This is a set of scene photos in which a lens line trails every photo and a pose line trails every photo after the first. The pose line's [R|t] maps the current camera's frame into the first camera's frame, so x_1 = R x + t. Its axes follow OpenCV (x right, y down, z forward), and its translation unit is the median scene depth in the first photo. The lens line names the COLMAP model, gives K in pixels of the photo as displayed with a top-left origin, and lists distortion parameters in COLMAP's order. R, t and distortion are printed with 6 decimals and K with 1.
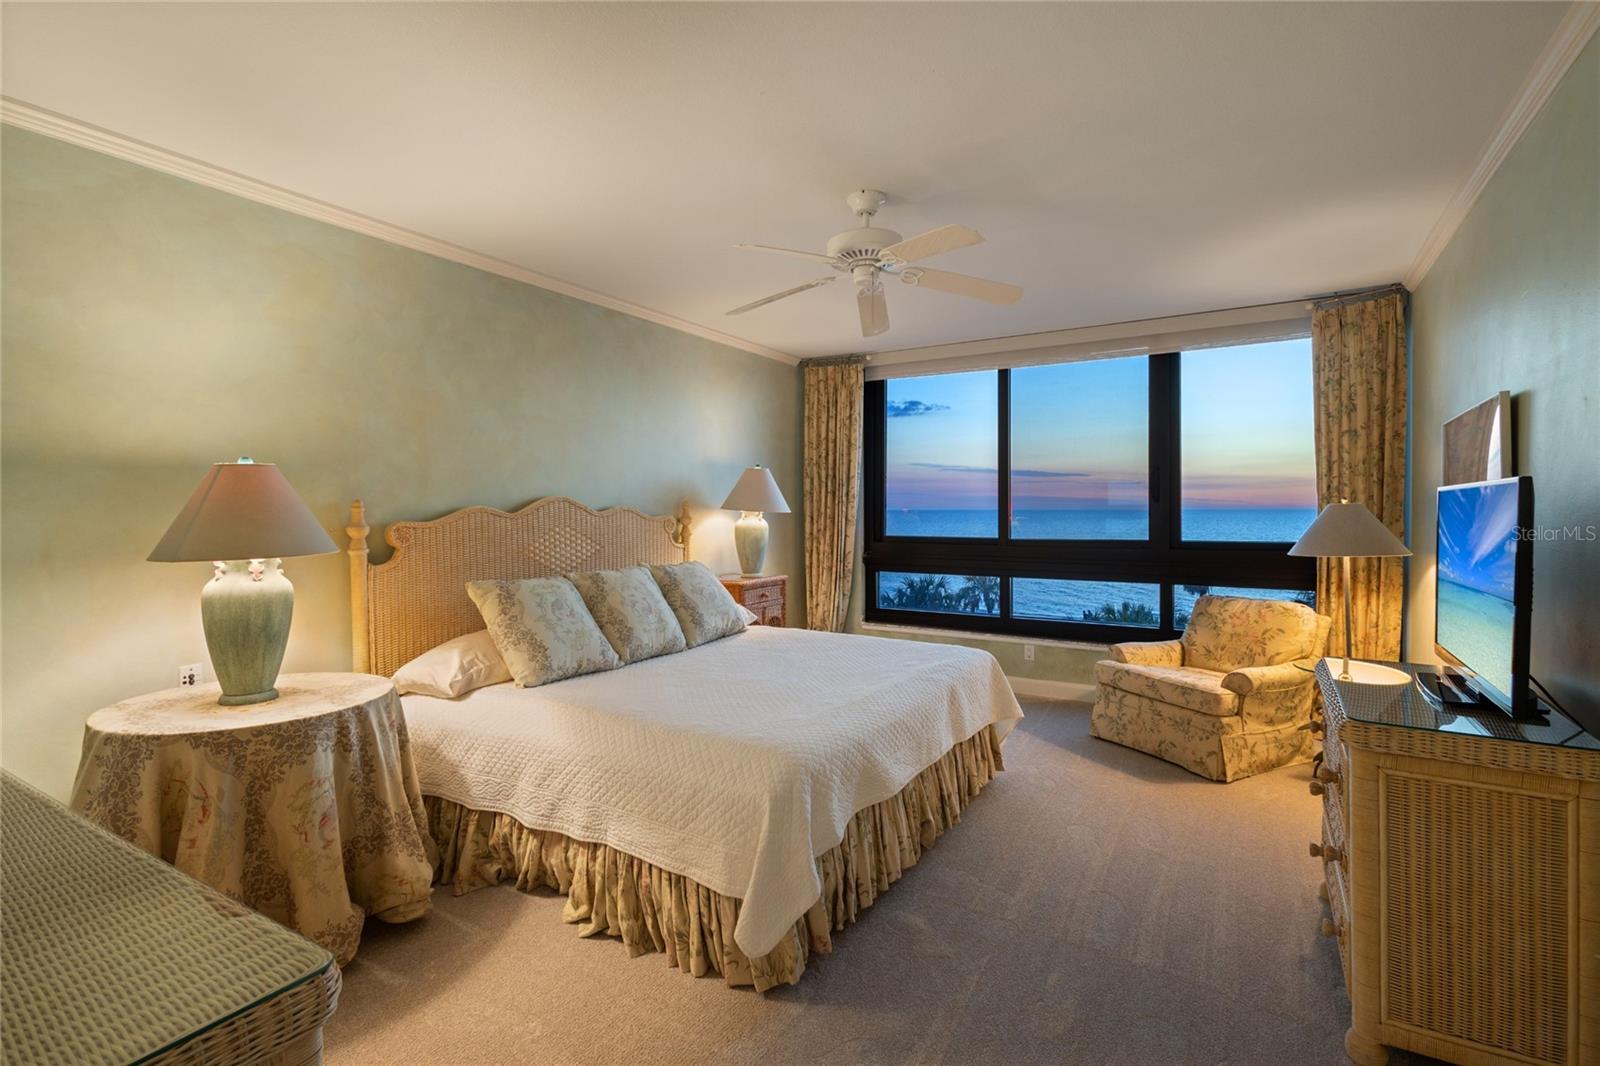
lens RADIAL K [[741.8, 0, 798.1], [0, 741.8, 524.9], [0, 0, 1]] dist [0.002728, 0.000185]
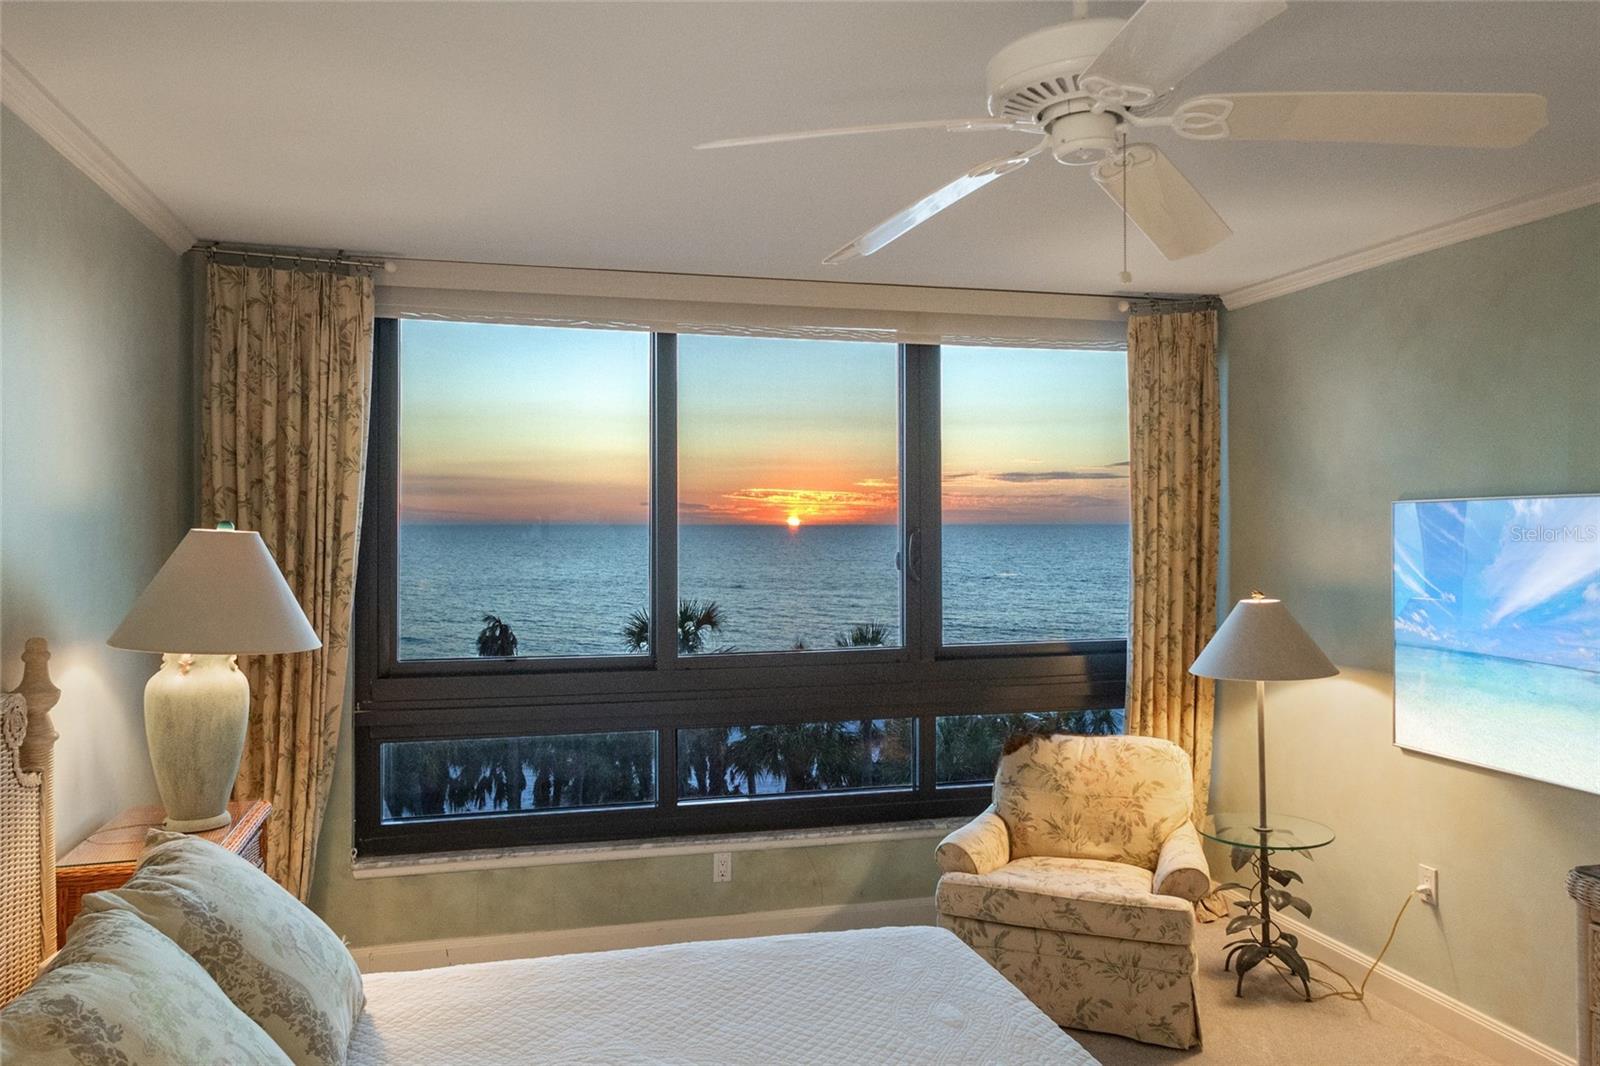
lens RADIAL K [[1190.6, 0, 803.8], [0, 1190.6, 538.8], [0, 0, 1]] dist [0.021546, 0.004077]
pose [[0.691531, -0.008290, 0.722299, -0.336155], [0.014200, 0.999897, -0.002119, -0.078377], [-0.722207, 0.011722, 0.691577, 0.445545]]
